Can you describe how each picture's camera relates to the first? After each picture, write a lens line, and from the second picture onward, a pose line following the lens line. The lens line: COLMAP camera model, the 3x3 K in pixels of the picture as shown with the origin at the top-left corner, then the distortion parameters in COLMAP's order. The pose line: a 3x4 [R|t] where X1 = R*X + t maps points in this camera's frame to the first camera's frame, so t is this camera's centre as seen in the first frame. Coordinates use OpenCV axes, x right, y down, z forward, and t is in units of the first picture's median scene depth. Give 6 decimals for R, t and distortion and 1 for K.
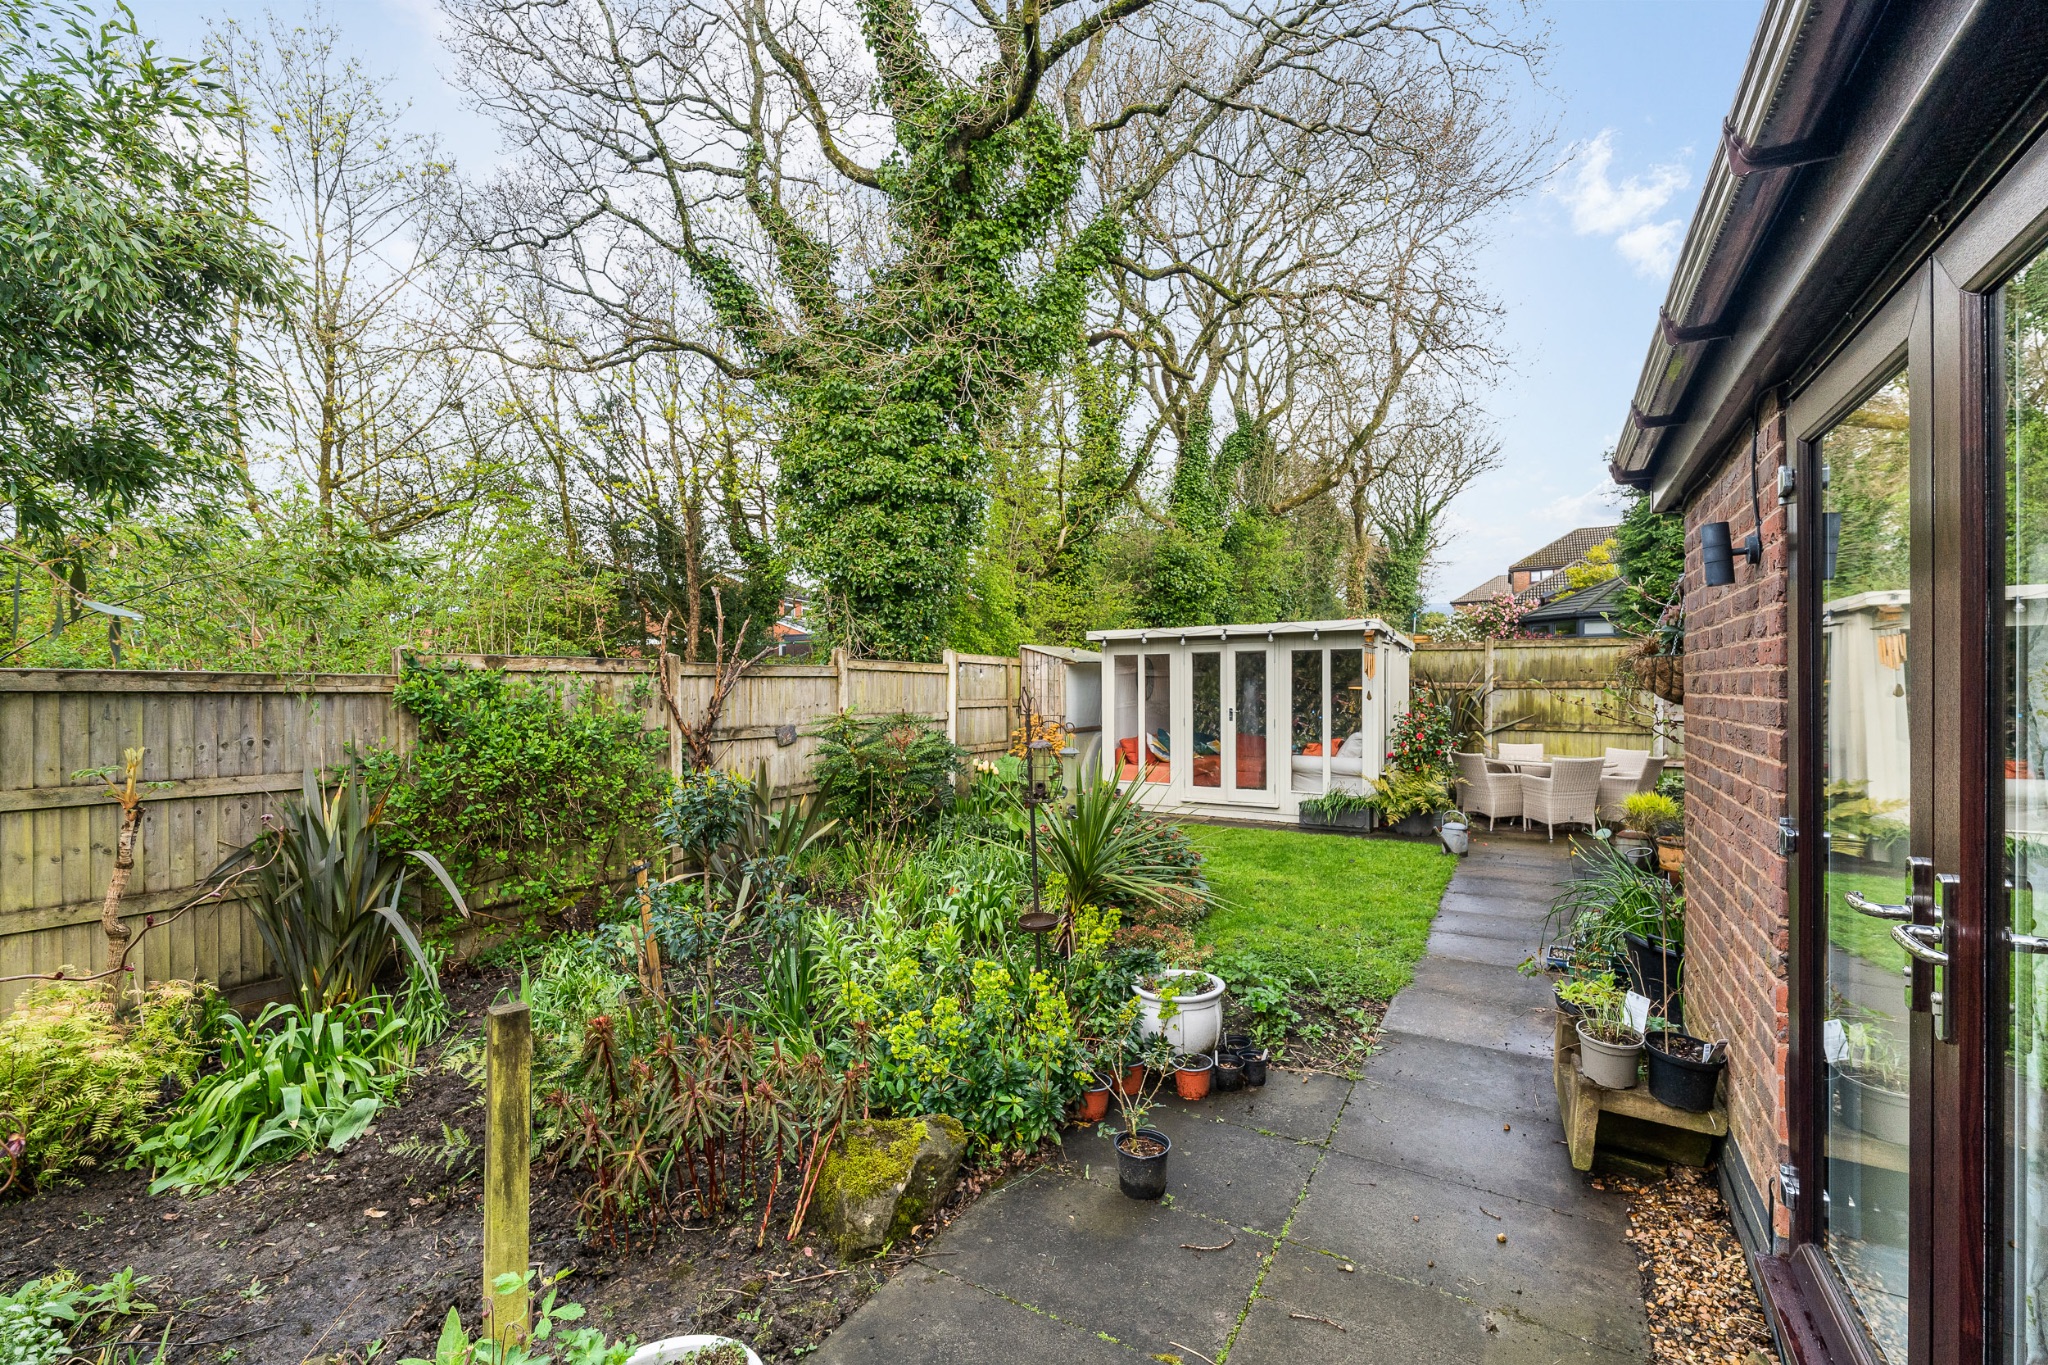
lens RADIAL K [[843.0, 0, 1027.2], [0, 843.0, 706.1], [0, 0, 1]] dist [-0.001548, -0.000124]
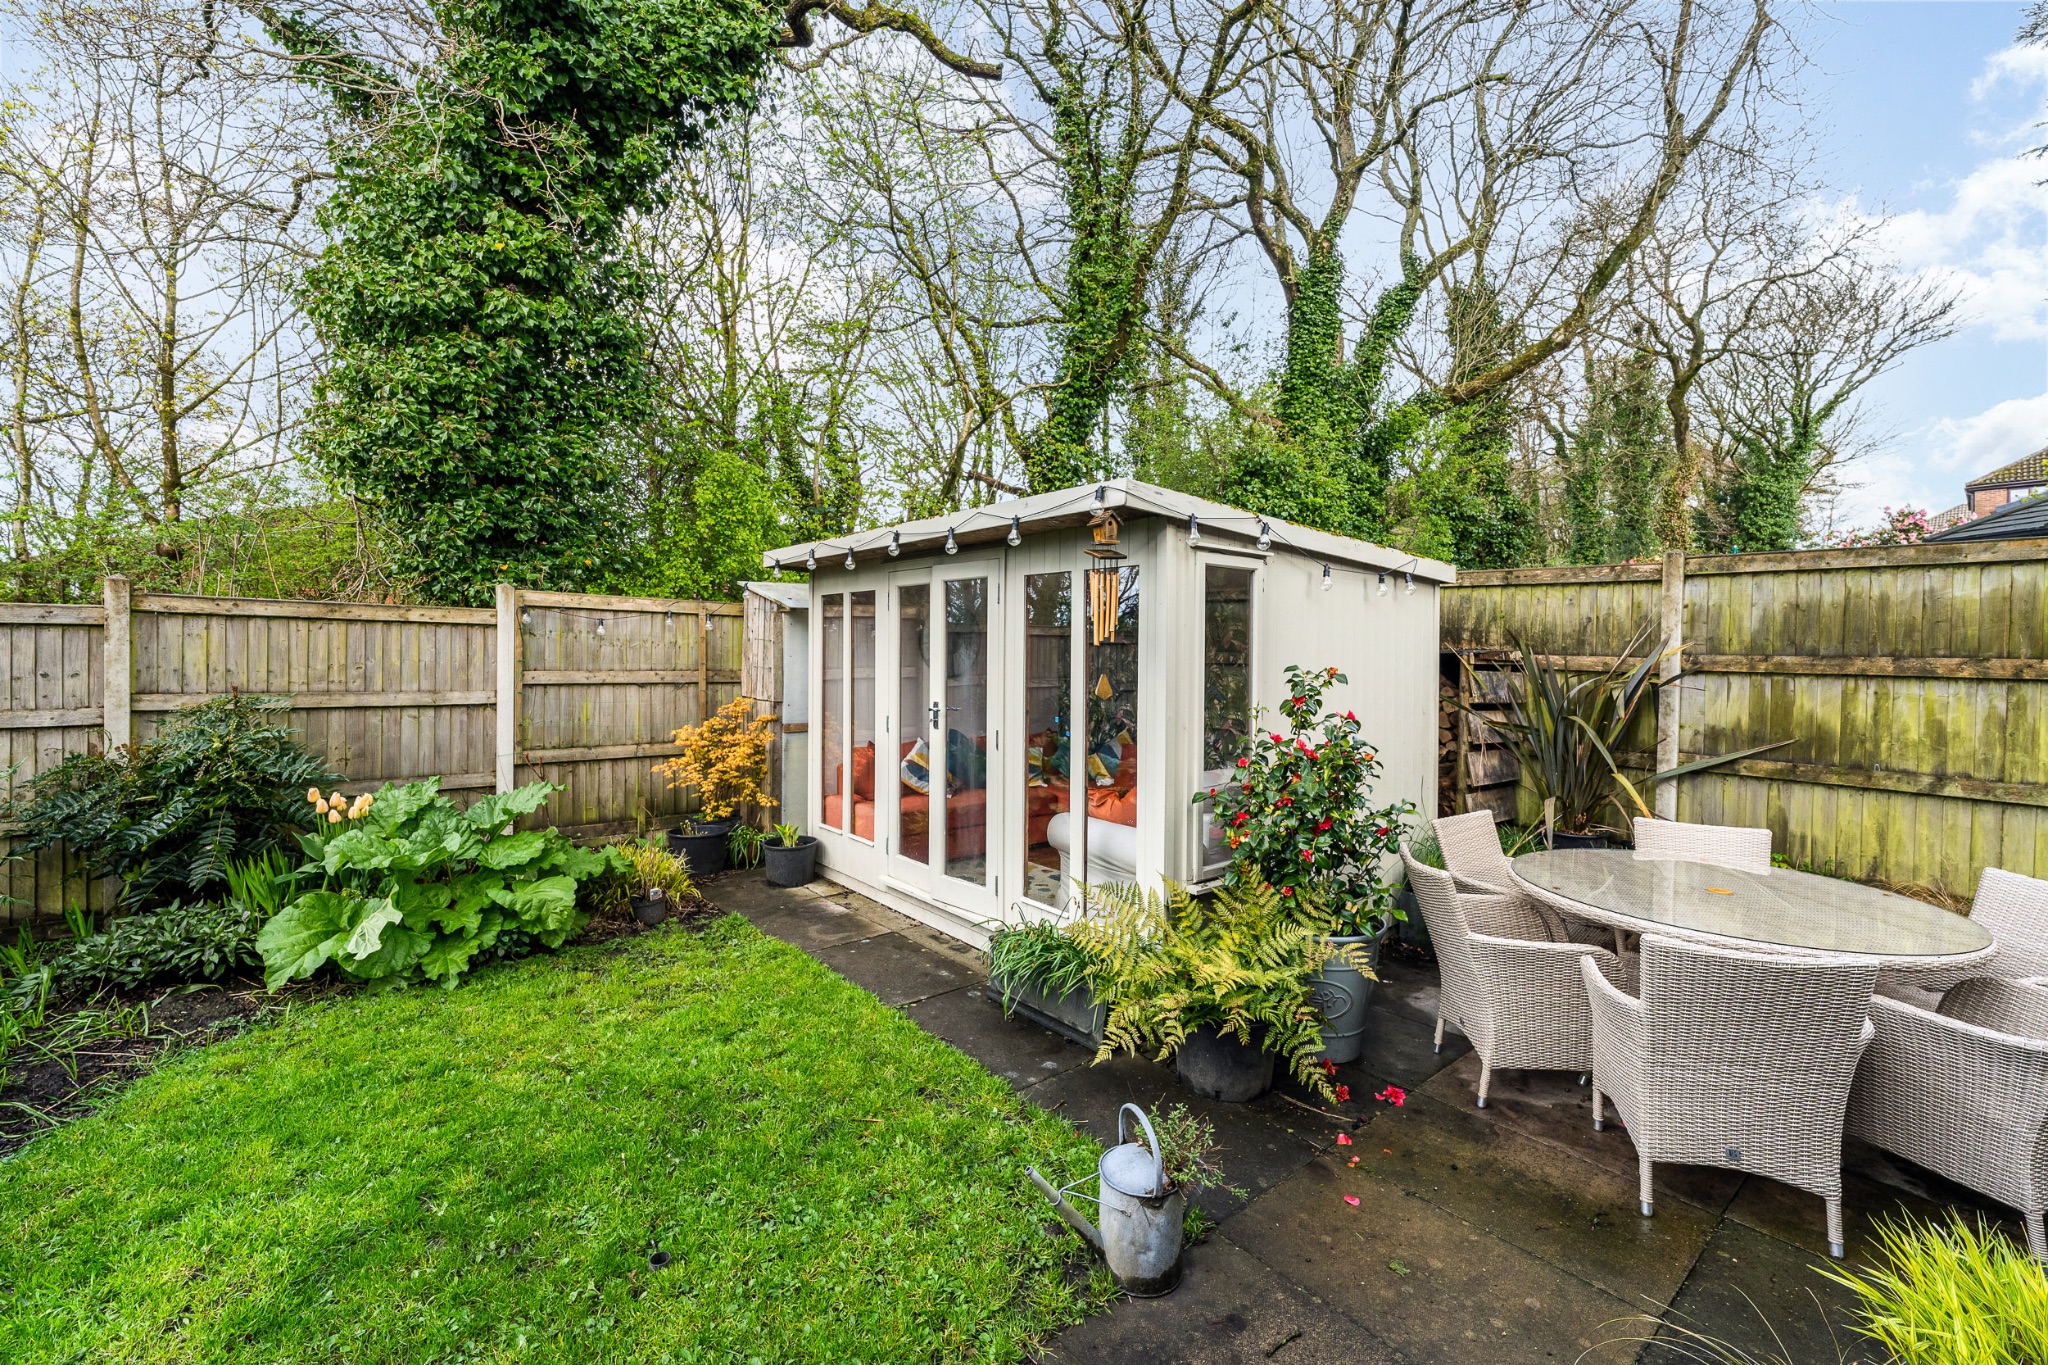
lens RADIAL K [[843.0, 0, 1025.9], [0, 843.0, 674.3], [0, 0, 1]] dist [-0.001548, -0.000124]
pose [[0.943678, 0.024900, -0.329927, 0.392929], [-0.022685, 0.999687, 0.010564, -0.017250], [0.330087, -0.002485, 0.943947, 0.508622]]
